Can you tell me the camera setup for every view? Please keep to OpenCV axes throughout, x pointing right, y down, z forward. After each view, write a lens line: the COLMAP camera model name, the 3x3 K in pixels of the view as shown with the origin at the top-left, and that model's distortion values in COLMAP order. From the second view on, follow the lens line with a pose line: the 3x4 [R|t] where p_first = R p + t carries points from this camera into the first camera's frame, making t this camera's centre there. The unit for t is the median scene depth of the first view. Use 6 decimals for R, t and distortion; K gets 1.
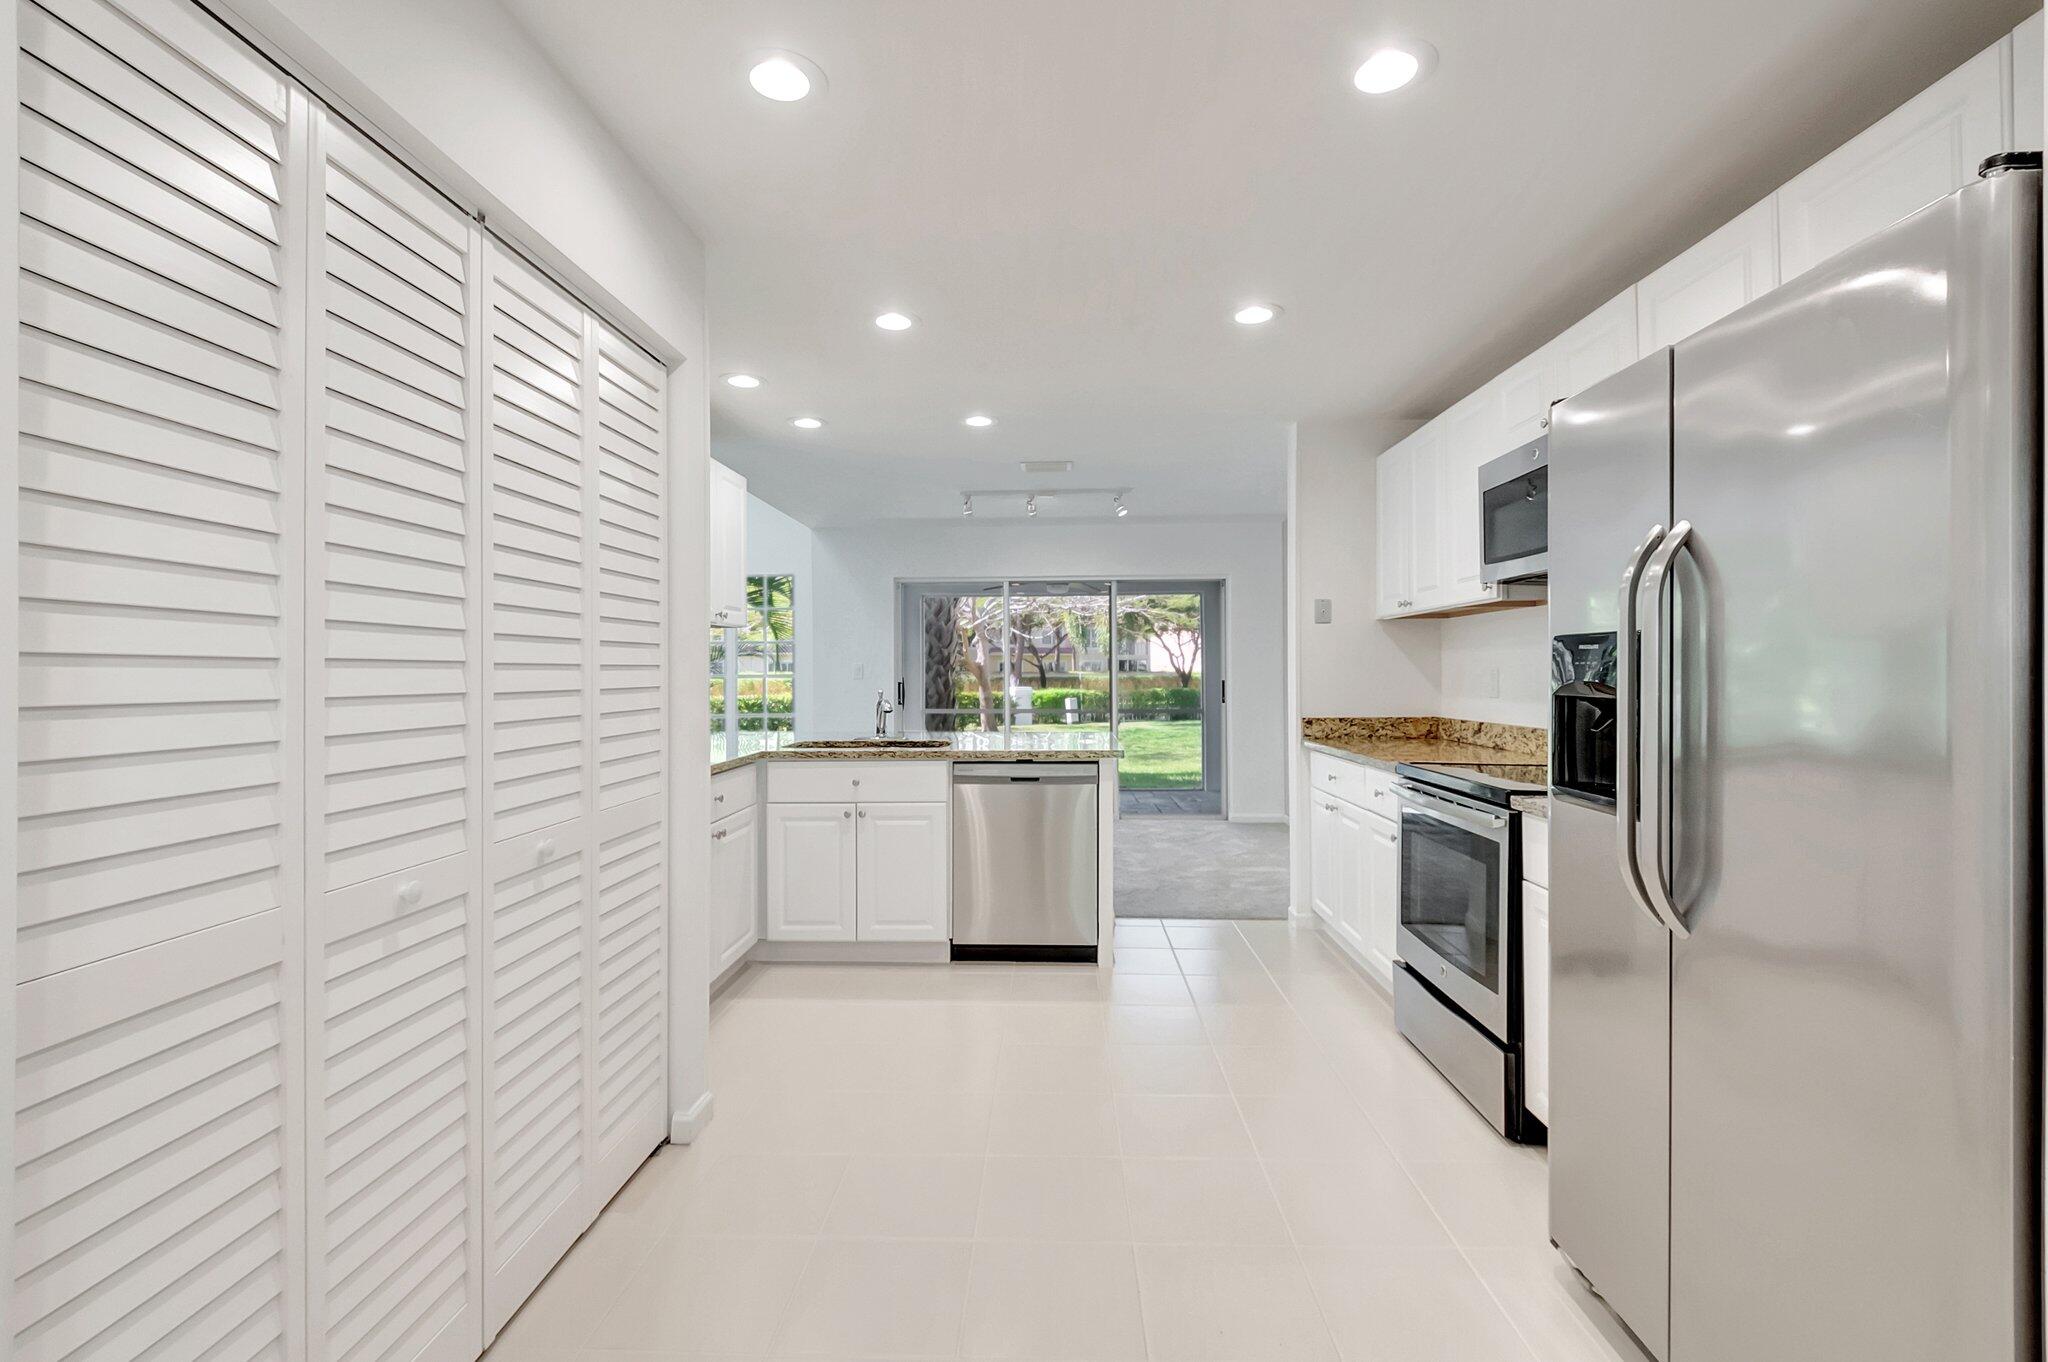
lens RADIAL K [[907.8, 0, 1012.2], [0, 907.8, 667.6], [0, 0, 1]] dist [0.003752, -0.005694]
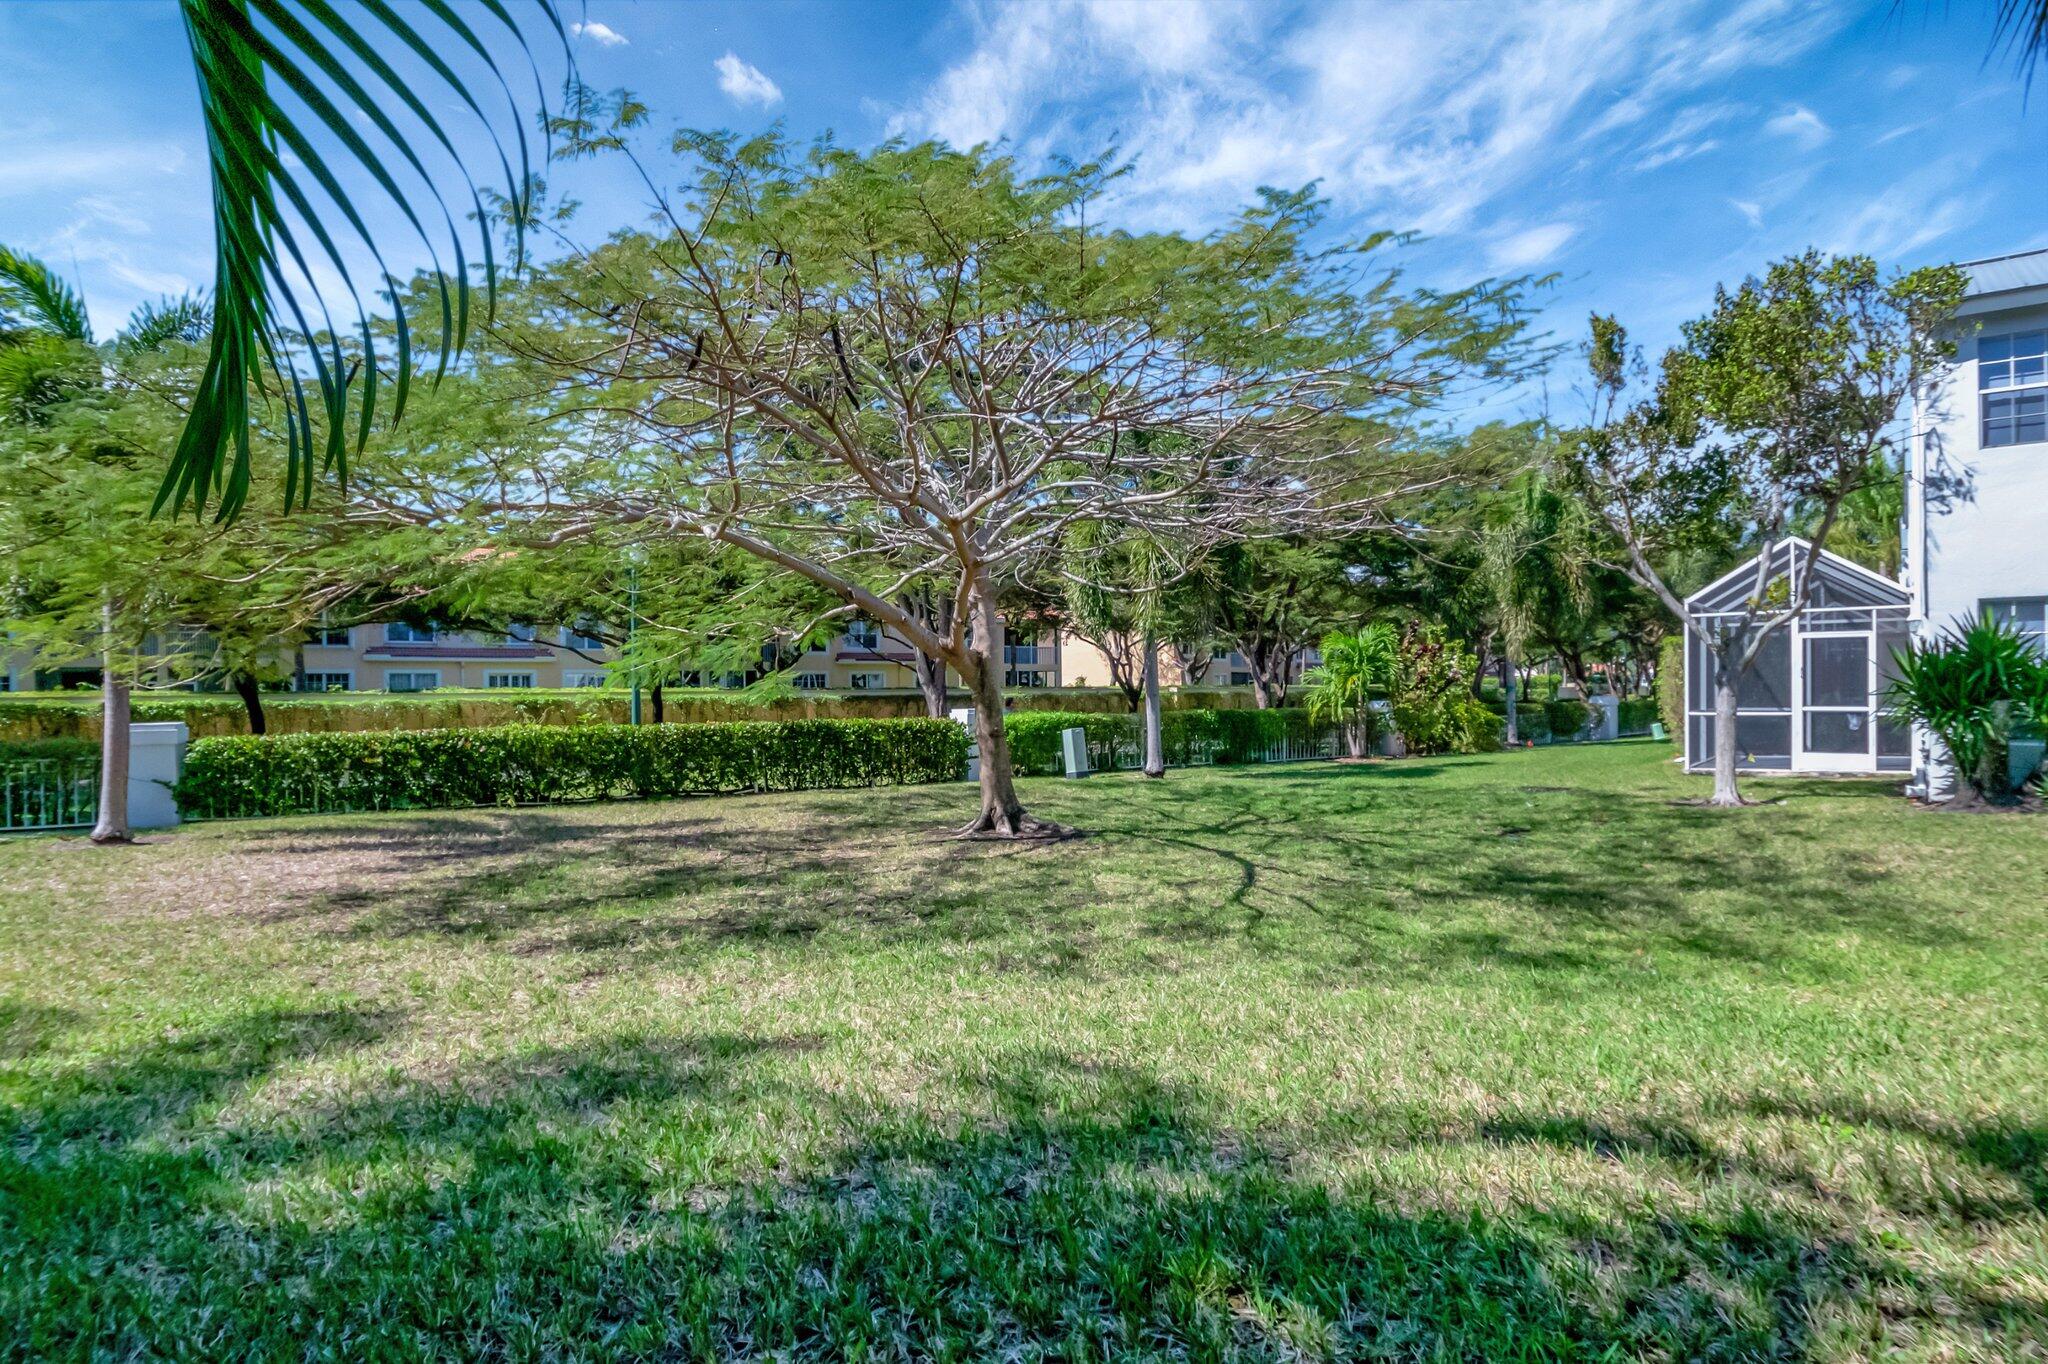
lens RADIAL K [[1127.3, 0, 1032.5], [0, 1127.3, 682.2], [0, 0, 1]] dist [-0.000550, -0.001171]
pose [[0.983119, -0.002595, 0.182949, -0.642917], [0.003281, 0.999989, -0.003444, 0.064821], [-0.182938, 0.003986, 0.983116, 2.715092]]
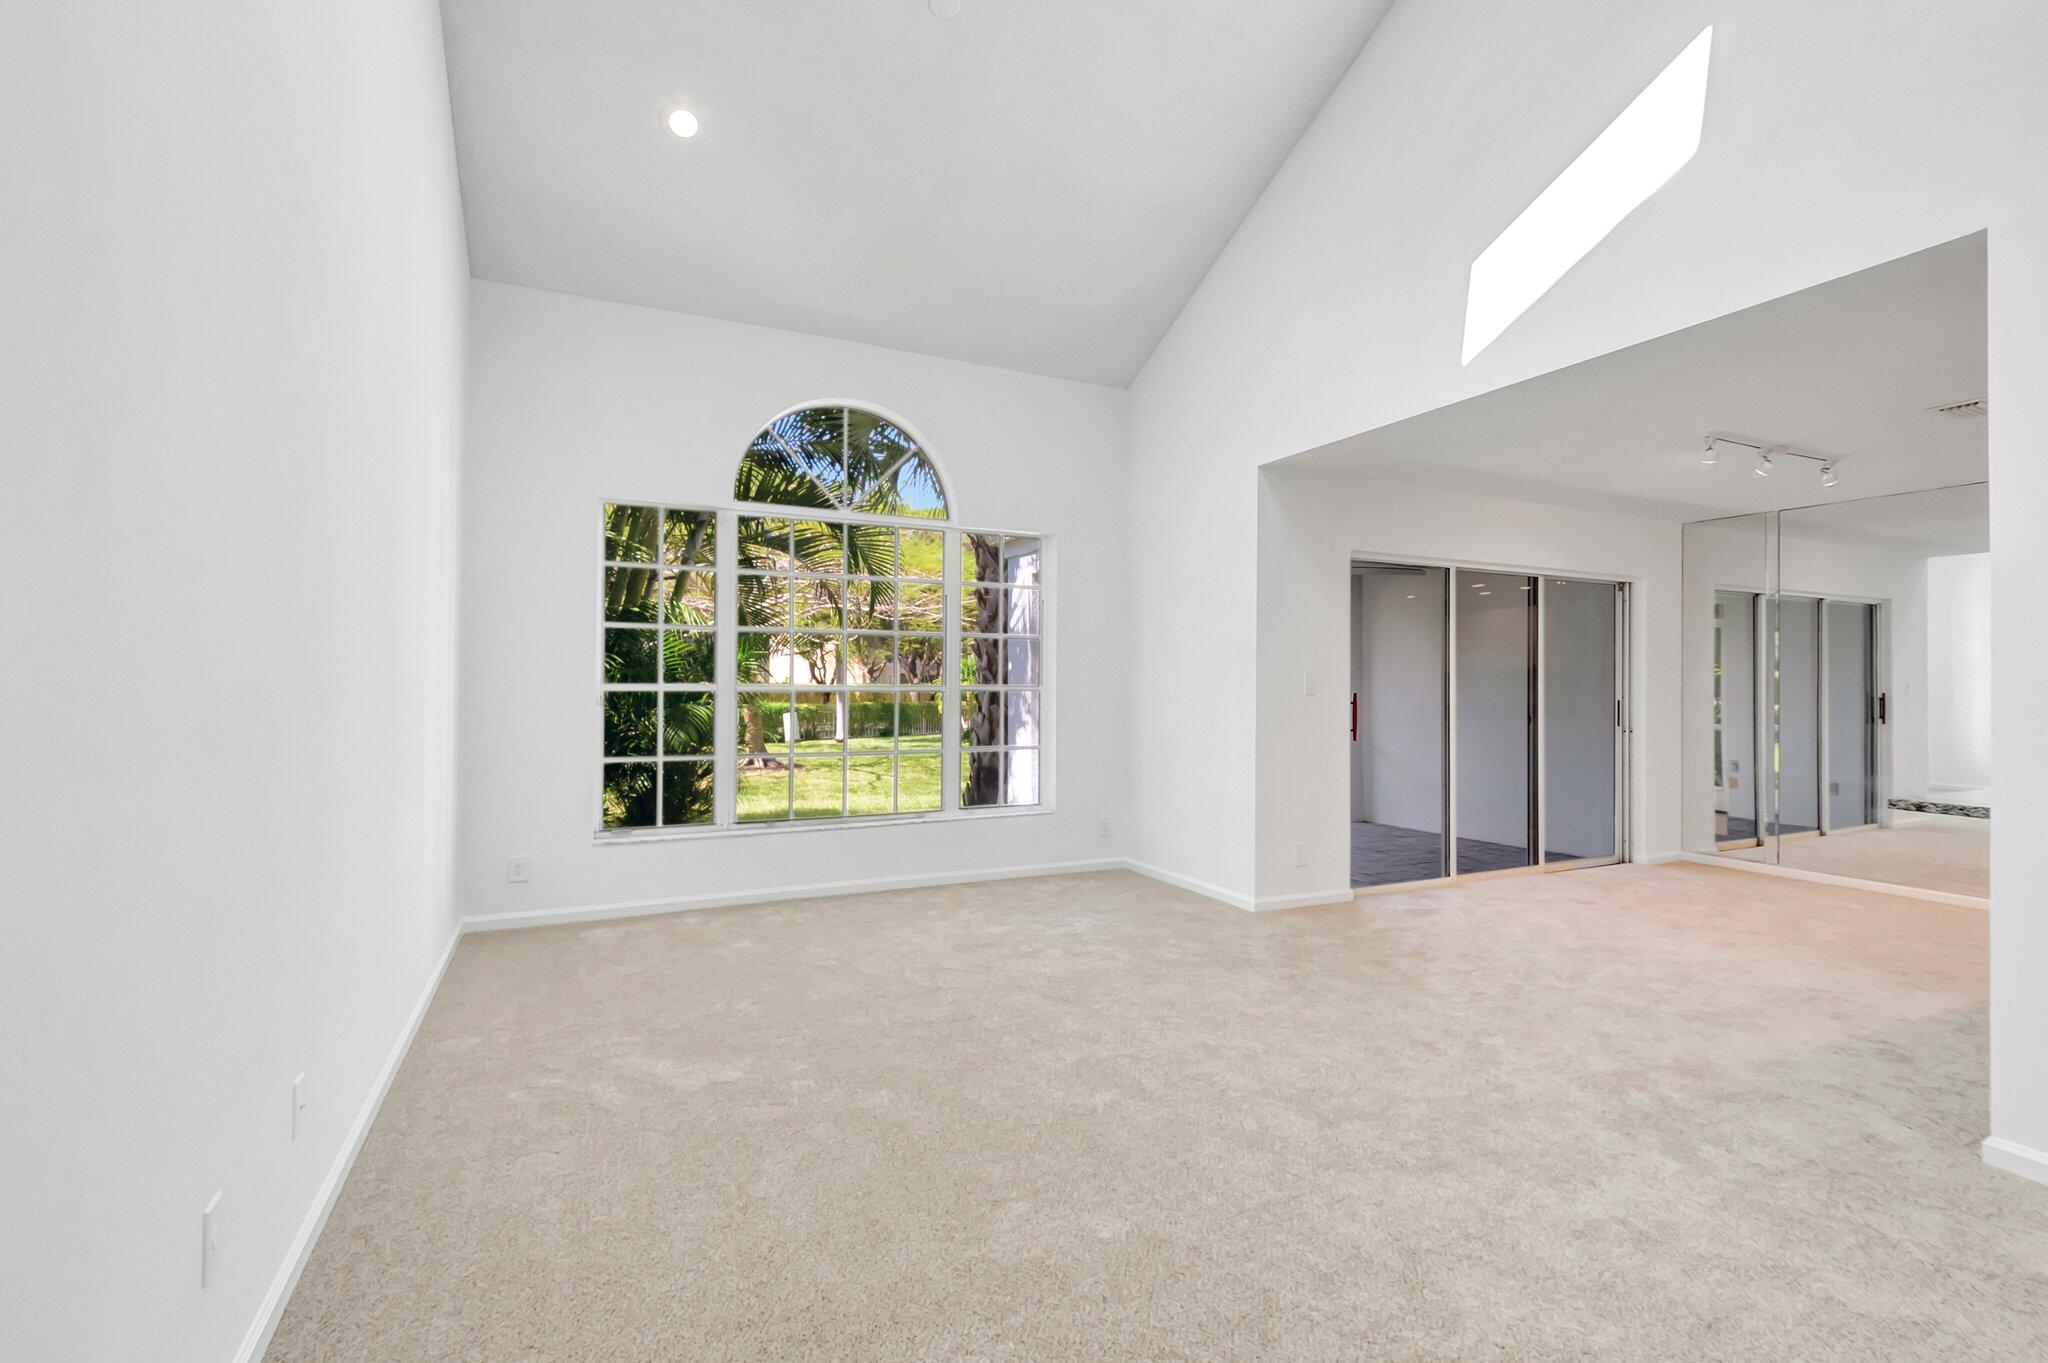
lens RADIAL K [[907.8, 0, 1028.0], [0, 907.8, 668.3], [0, 0, 1]] dist [0.003752, -0.005694]
pose [[0.880739, 0.021035, 0.473135, -1.186473], [-0.014664, 0.999745, -0.017150, 0.014023], [-0.473376, 0.008167, 0.880823, 0.891509]]
